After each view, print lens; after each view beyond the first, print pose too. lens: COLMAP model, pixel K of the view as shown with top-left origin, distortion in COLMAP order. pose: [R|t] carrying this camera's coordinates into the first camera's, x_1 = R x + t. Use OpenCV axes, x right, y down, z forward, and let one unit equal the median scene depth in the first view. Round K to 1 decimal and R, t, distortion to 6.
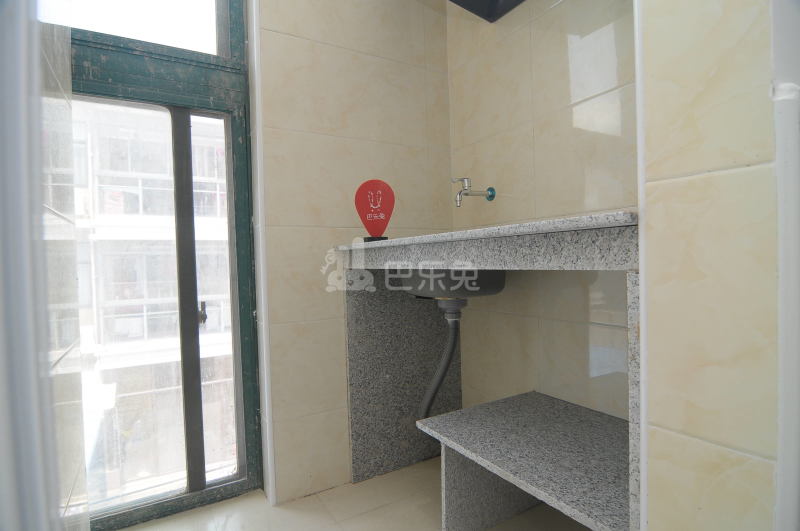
lens RADIAL K [[432.4, 0, 401.7], [0, 432.4, 266.1], [0, 0, 1]] dist [-0.020598, -0.006009]
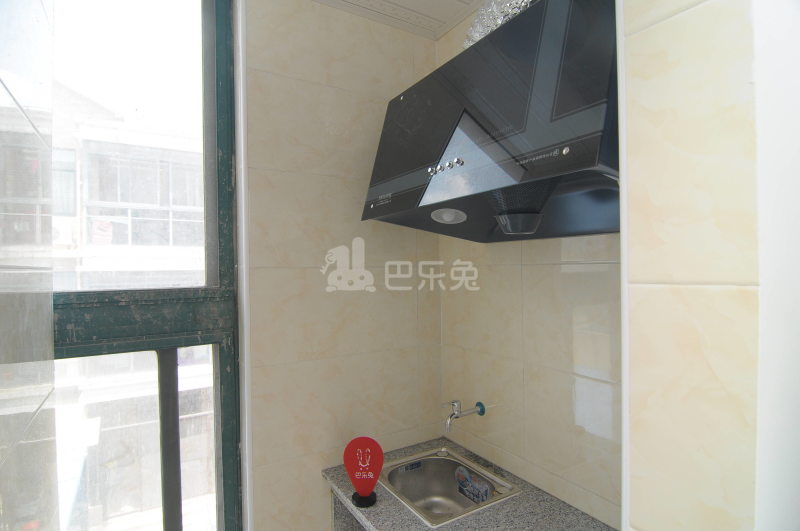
lens RADIAL K [[432.4, 0, 401.5], [0, 432.4, 265.7], [0, 0, 1]] dist [-0.020598, -0.006009]
pose [[0.999670, 0.016387, 0.019766, -0.001847], [-0.016083, 0.999751, -0.015438, -0.513842], [-0.020014, 0.015115, 0.999685, 0.002132]]
